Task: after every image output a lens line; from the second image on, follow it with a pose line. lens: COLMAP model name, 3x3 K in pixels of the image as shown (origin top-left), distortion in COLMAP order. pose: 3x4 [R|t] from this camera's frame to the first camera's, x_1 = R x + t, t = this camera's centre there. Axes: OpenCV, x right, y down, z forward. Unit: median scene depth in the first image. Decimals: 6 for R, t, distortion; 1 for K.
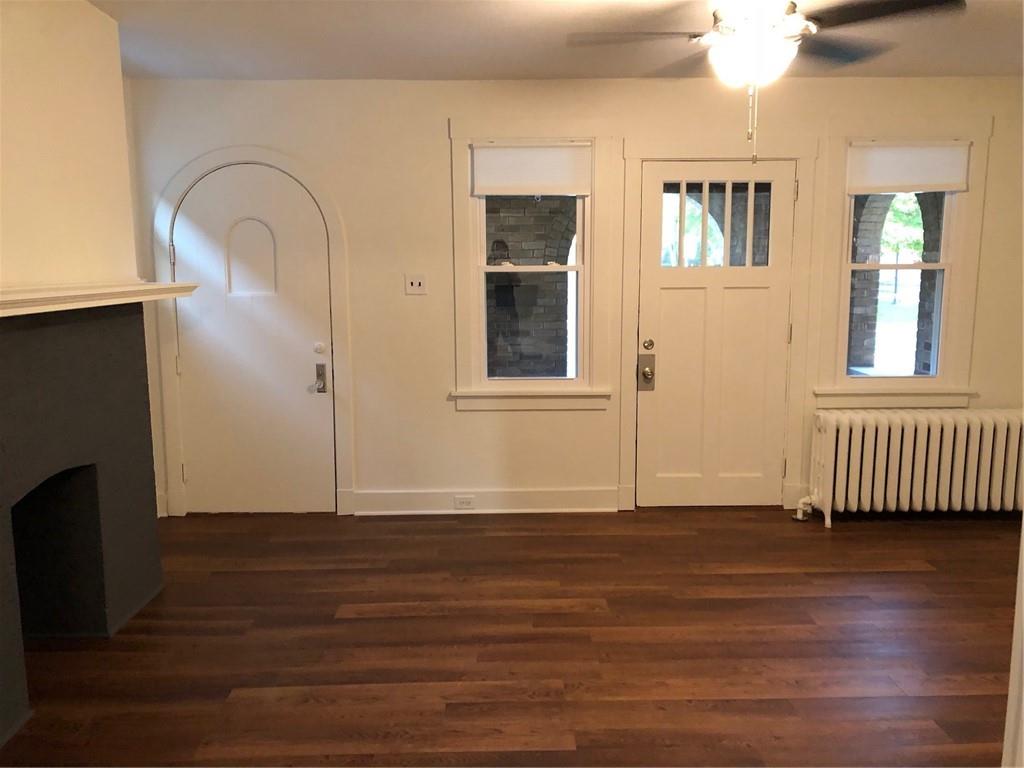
lens RADIAL K [[851.3, 0, 512.3], [0, 851.3, 383.2], [0, 0, 1]] dist [0.036639, -0.006258]
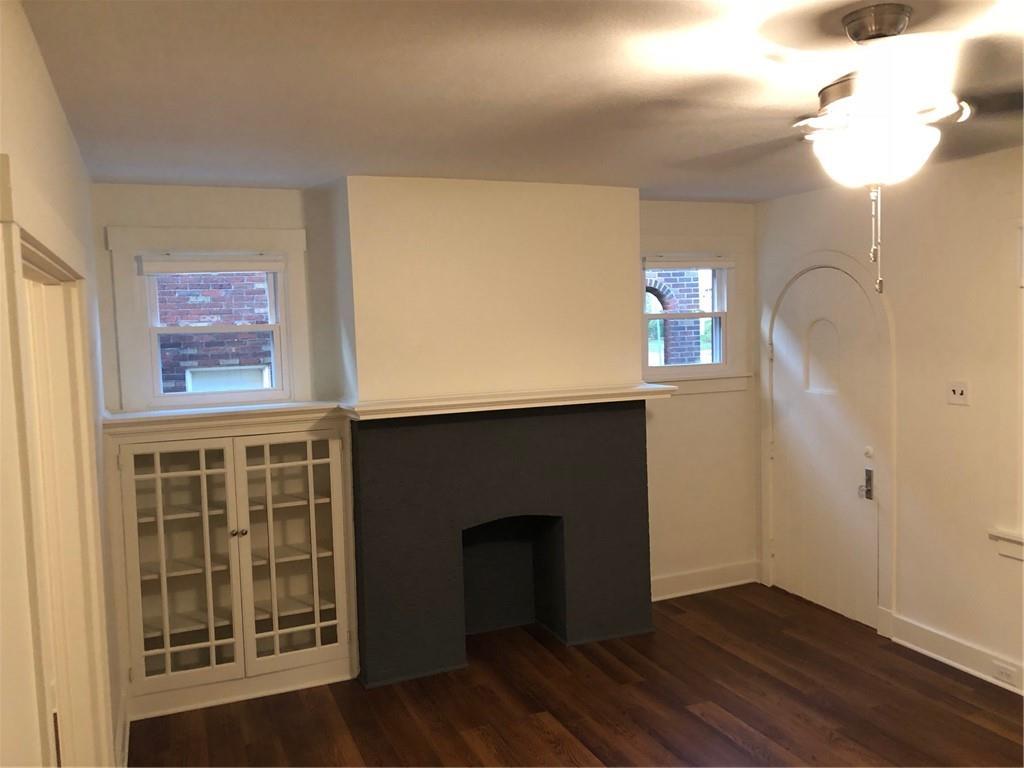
lens RADIAL K [[851.3, 0, 512.5], [0, 851.3, 386.4], [0, 0, 1]] dist [0.036639, -0.006258]
pose [[0.366083, 0.063082, -0.928442, 0.571643], [-0.104488, 0.994177, 0.026349, -0.109482], [0.924698, 0.087365, 0.370542, 0.304690]]
